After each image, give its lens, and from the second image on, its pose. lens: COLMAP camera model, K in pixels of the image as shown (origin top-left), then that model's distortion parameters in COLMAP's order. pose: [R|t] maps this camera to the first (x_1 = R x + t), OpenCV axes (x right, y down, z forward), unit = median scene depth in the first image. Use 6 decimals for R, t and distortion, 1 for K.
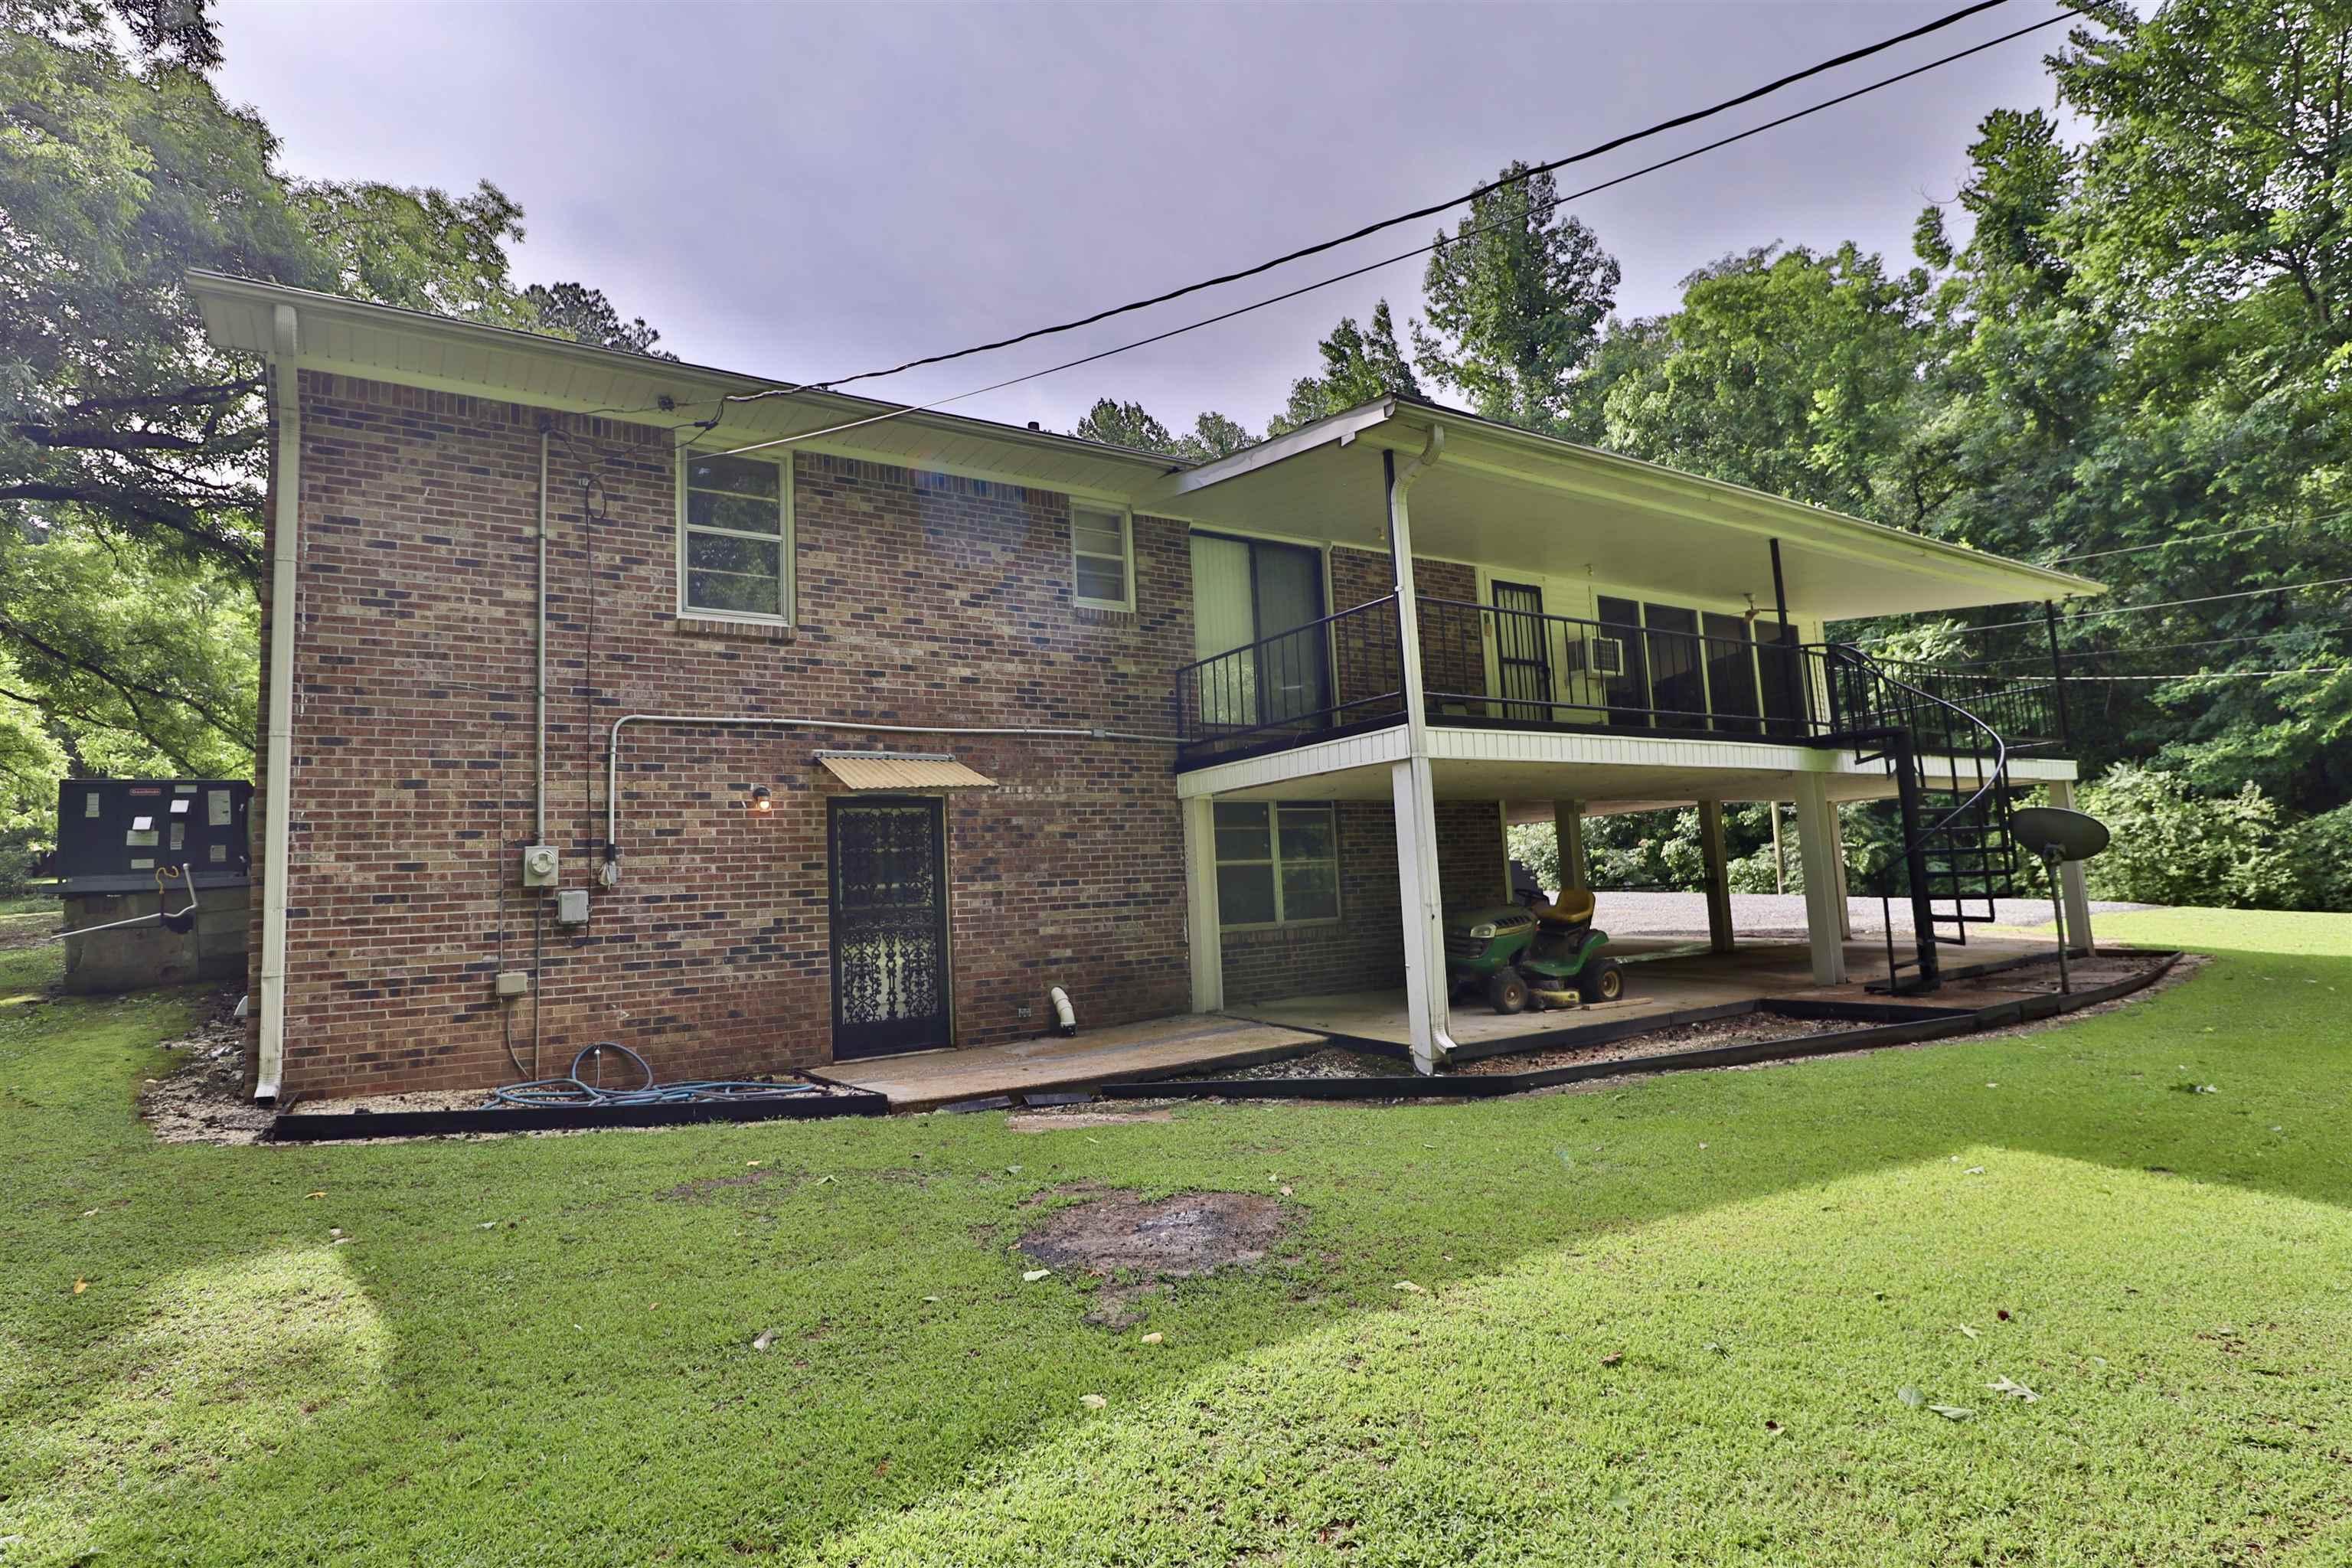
lens RADIAL K [[1141.9, 0, 1212.8], [0, 1141.9, 761.5], [0, 0, 1]] dist [0.001704, -0.009618]
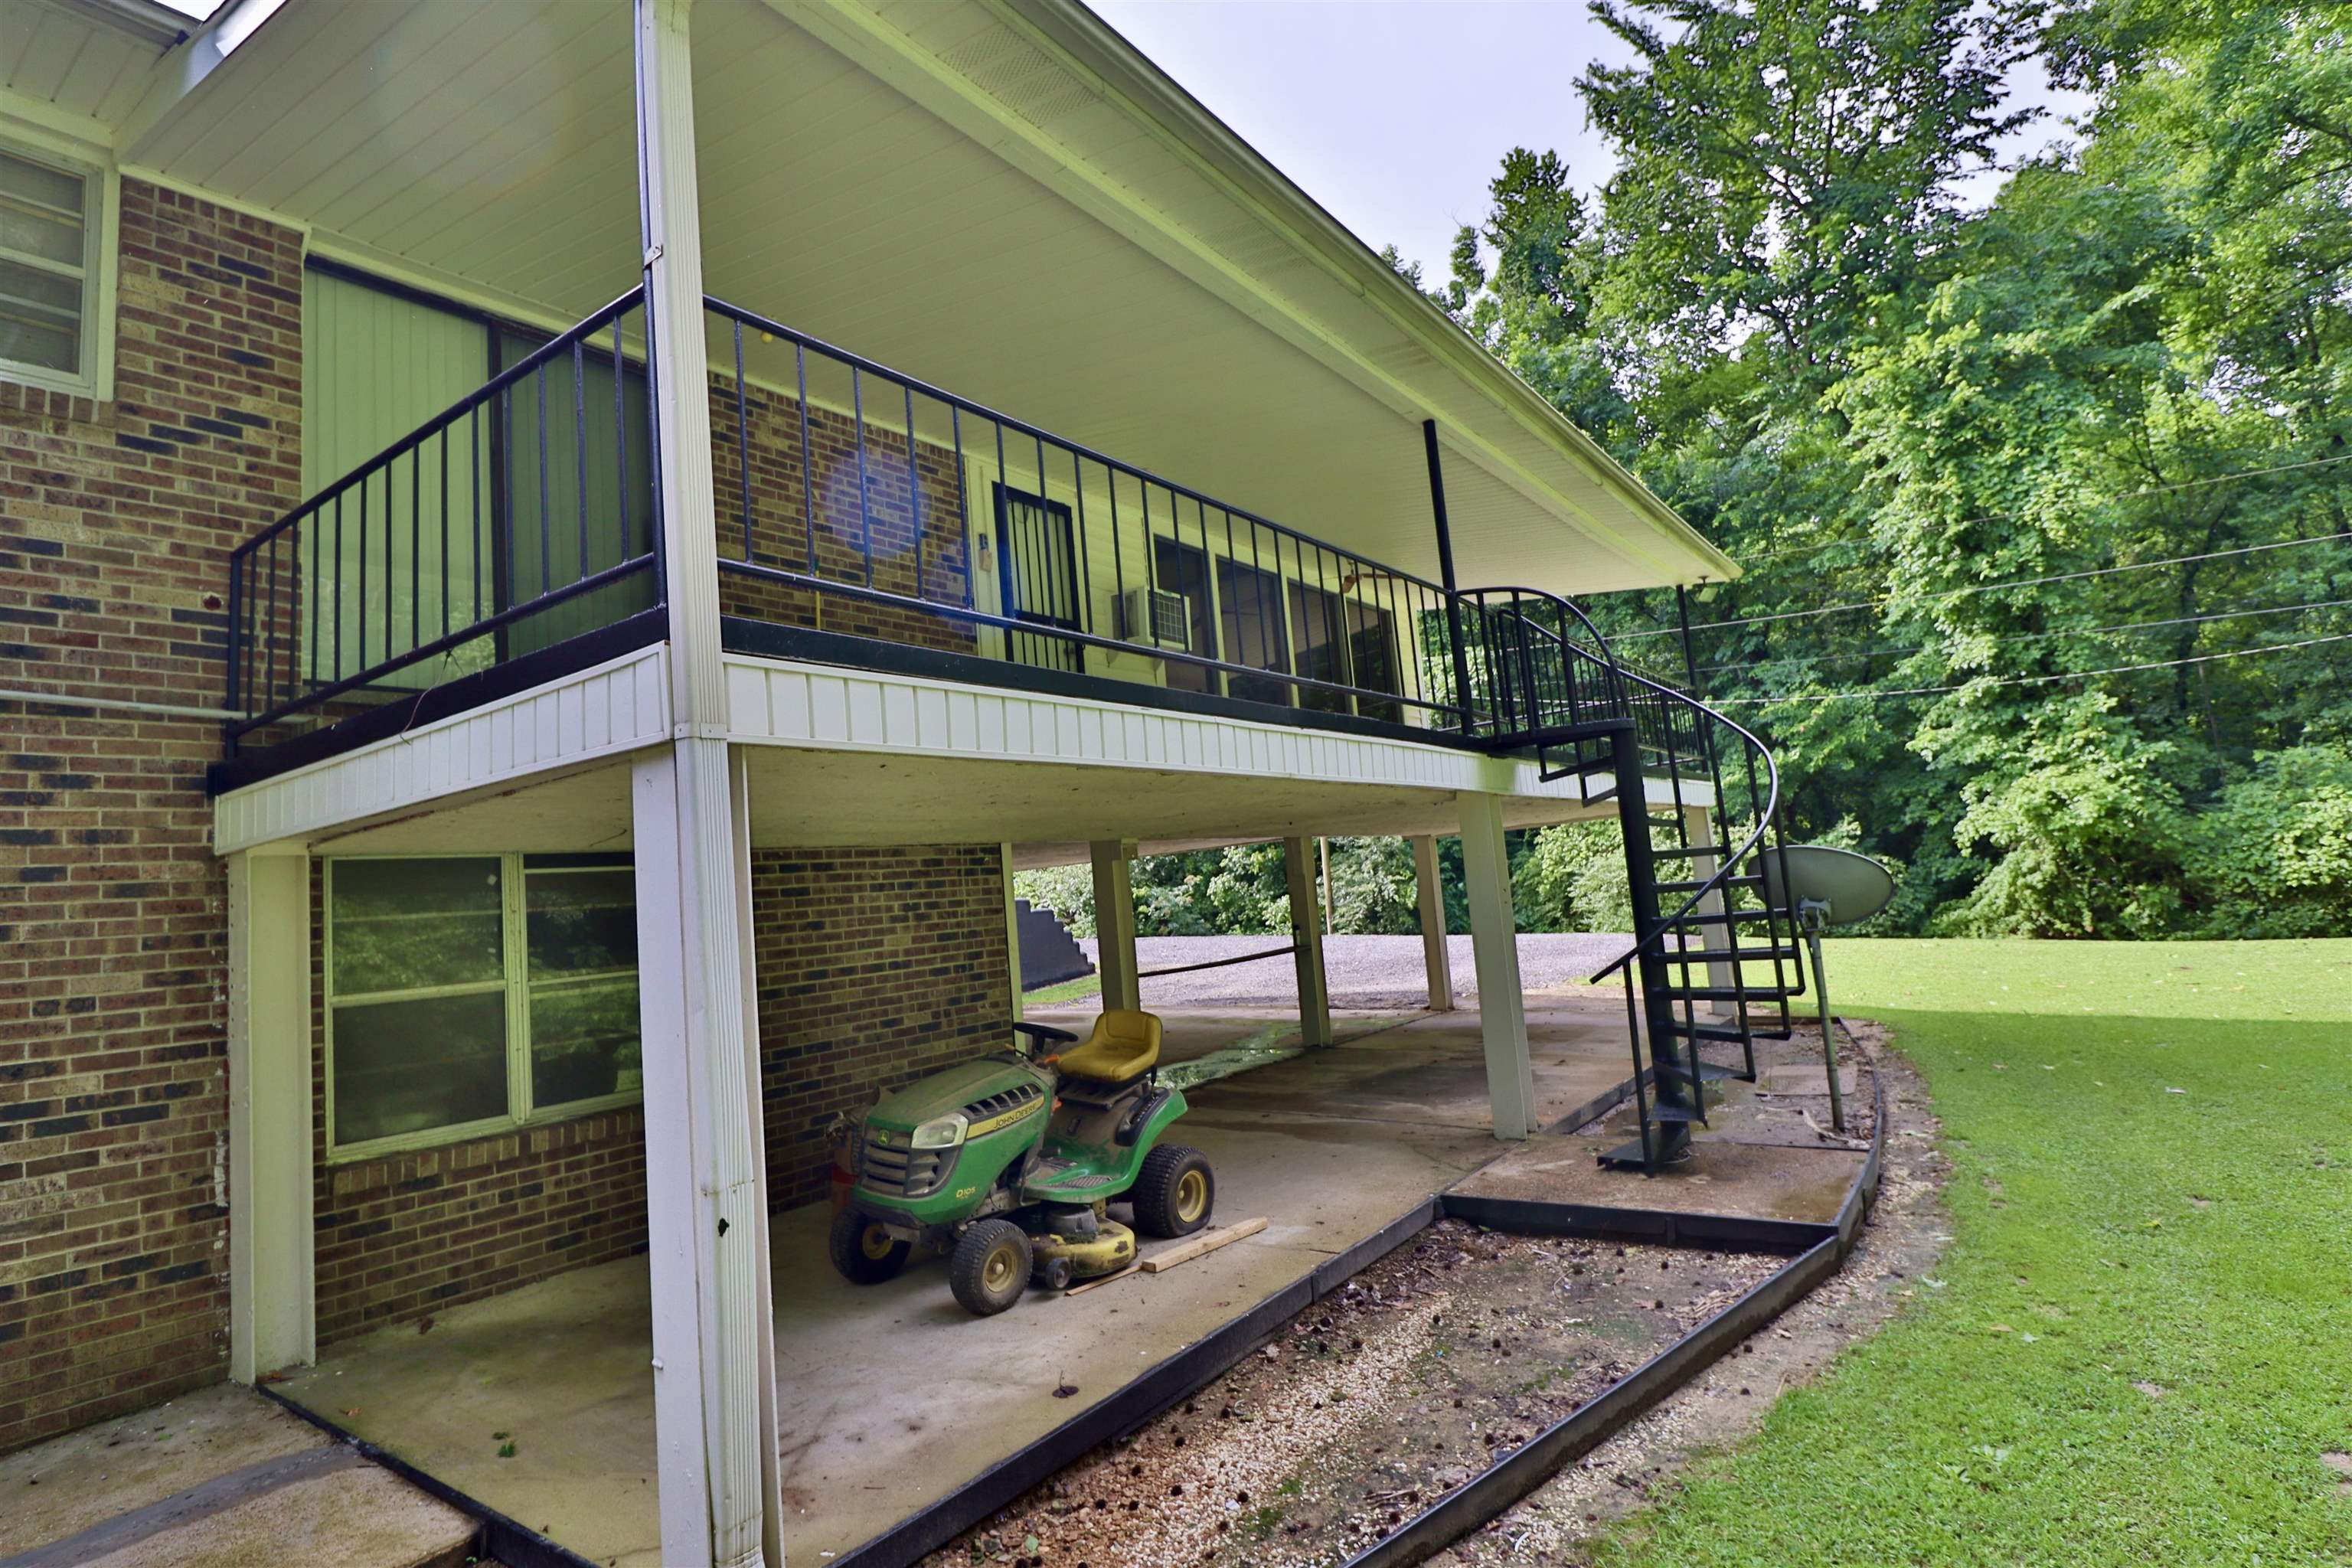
lens RADIAL K [[1222.2, 0, 1228.7], [0, 1222.2, 778.3], [0, 0, 1]] dist [0.001117, -0.014662]
pose [[0.921121, 0.005860, 0.389232, 0.053633], [-0.001669, 0.999937, -0.011104, 0.003520], [-0.389272, 0.009579, 0.921073, 0.175472]]
